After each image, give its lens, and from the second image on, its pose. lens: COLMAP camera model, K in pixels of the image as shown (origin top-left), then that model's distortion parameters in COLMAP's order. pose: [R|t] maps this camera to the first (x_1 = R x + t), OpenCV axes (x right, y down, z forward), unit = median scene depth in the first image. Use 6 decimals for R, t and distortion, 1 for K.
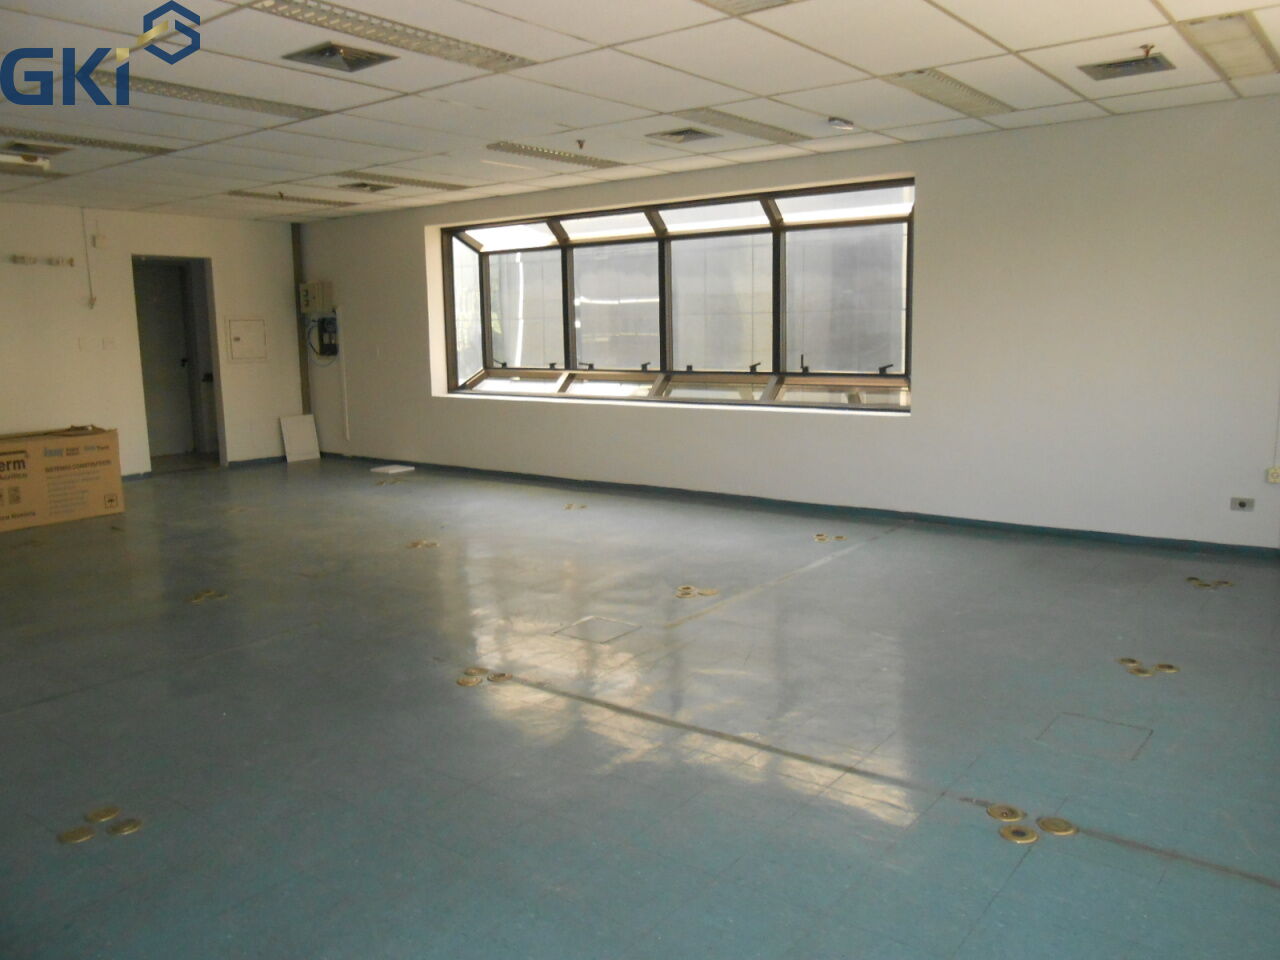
lens RADIAL K [[988.1, 0, 640.0], [0, 988.1, 480.0], [0, 0, 1]] dist [-0.002024, 0.002355]
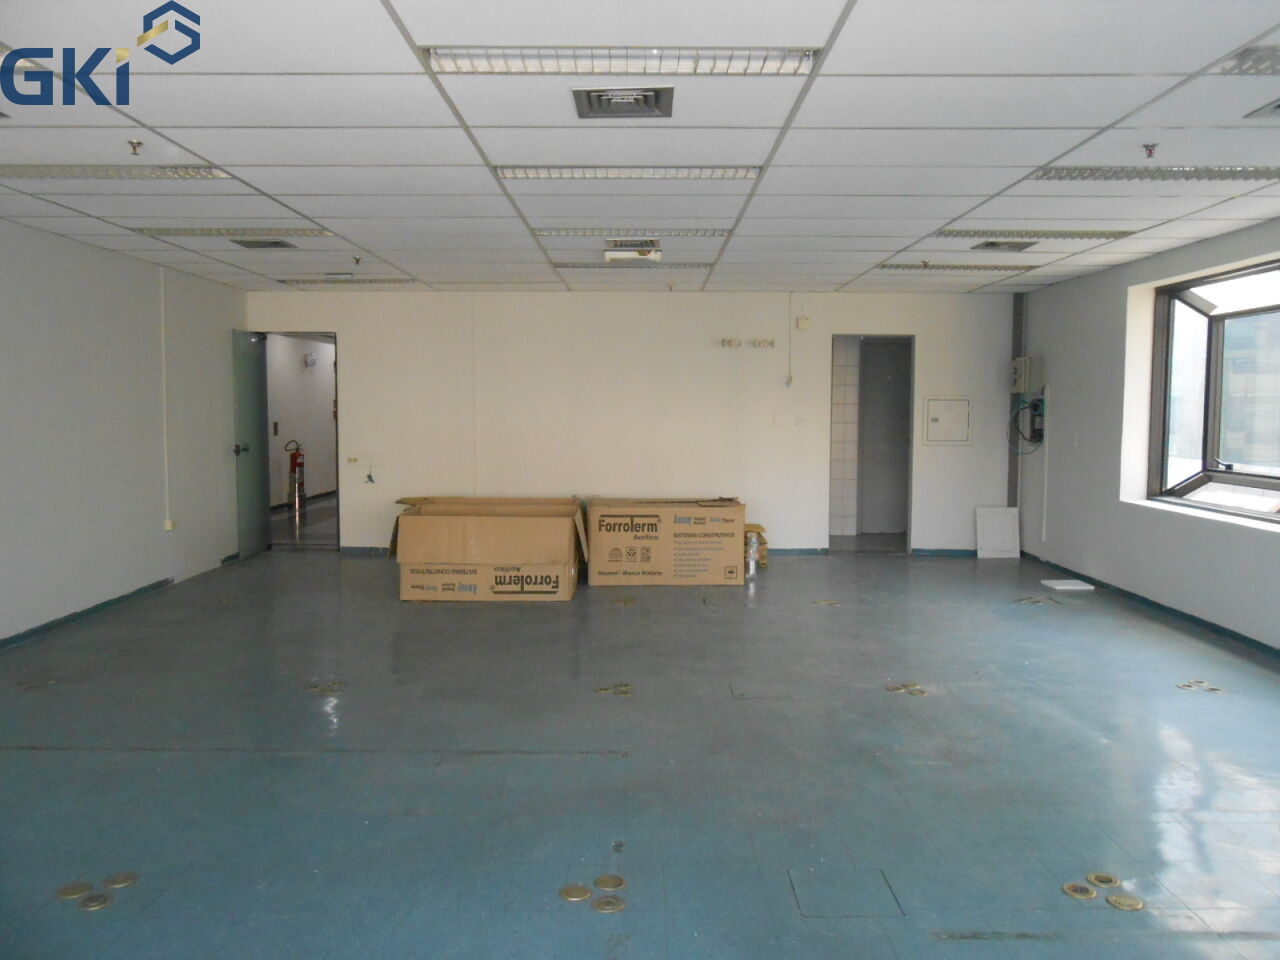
lens RADIAL K [[997.6, 0, 640.0], [0, 997.6, 480.0], [0, 0, 1]] dist [-0.038244, 0.075492]
pose [[0.617738, 0.079552, -0.782350, 0.182060], [-0.138216, 0.990366, -0.008431, -0.045133], [0.774142, 0.113342, 0.622782, 0.231123]]
